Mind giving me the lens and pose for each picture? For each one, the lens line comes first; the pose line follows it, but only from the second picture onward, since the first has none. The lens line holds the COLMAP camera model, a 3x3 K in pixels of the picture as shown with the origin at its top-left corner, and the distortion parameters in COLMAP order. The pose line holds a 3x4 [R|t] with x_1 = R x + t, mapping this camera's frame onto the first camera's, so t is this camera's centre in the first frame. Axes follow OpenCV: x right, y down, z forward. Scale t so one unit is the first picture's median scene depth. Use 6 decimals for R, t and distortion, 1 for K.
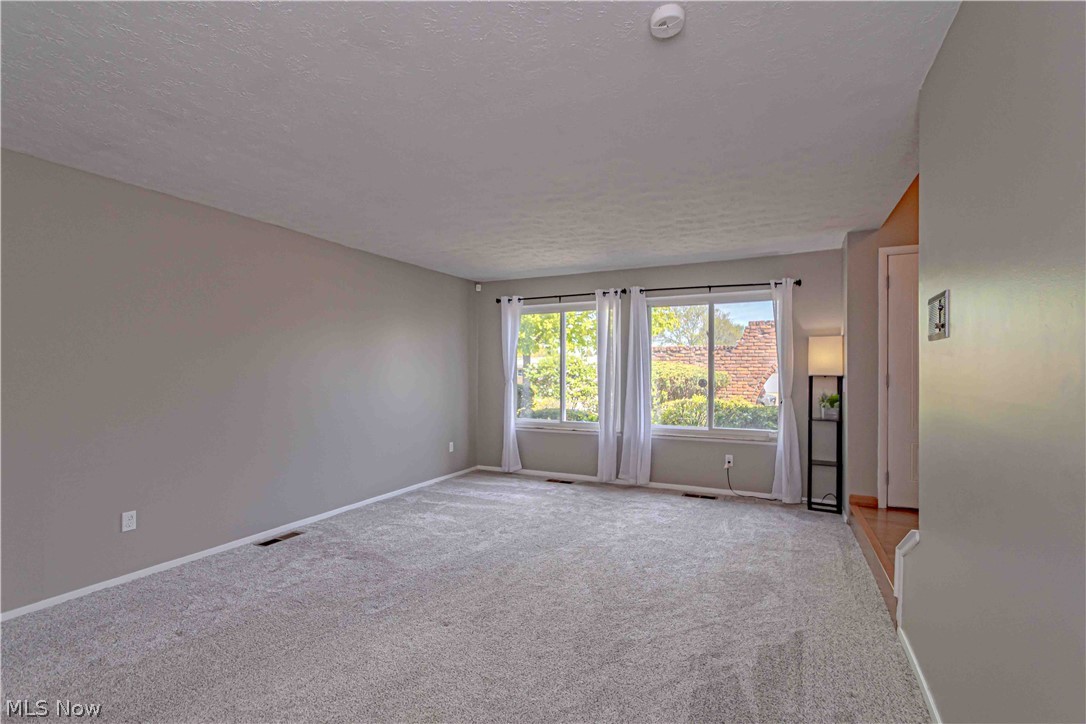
lens RADIAL K [[490.0, 0, 545.5], [0, 490.0, 369.1], [0, 0, 1]] dist [0.005921, -0.004915]
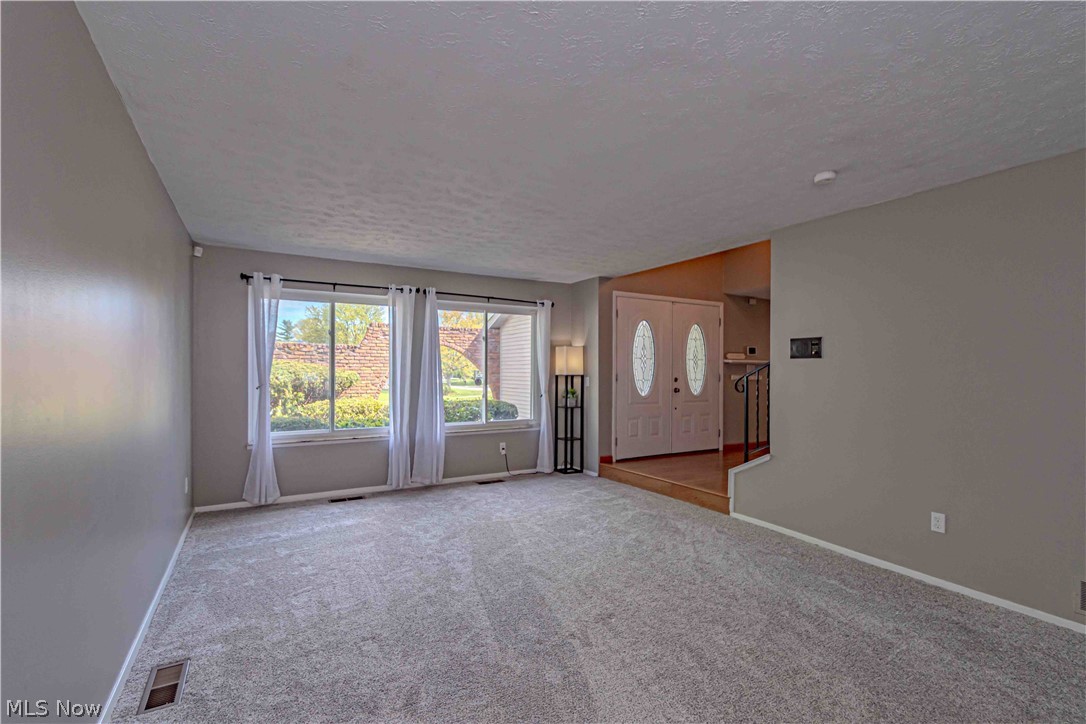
lens RADIAL K [[490.0, 0, 537.8], [0, 490.0, 362.1], [0, 0, 1]] dist [0.005921, -0.004915]
pose [[0.567246, 0.015313, 0.823406, -0.519197], [-0.005369, 0.999875, -0.014896, -0.001198], [-0.823531, 0.004029, 0.567257, 0.245792]]
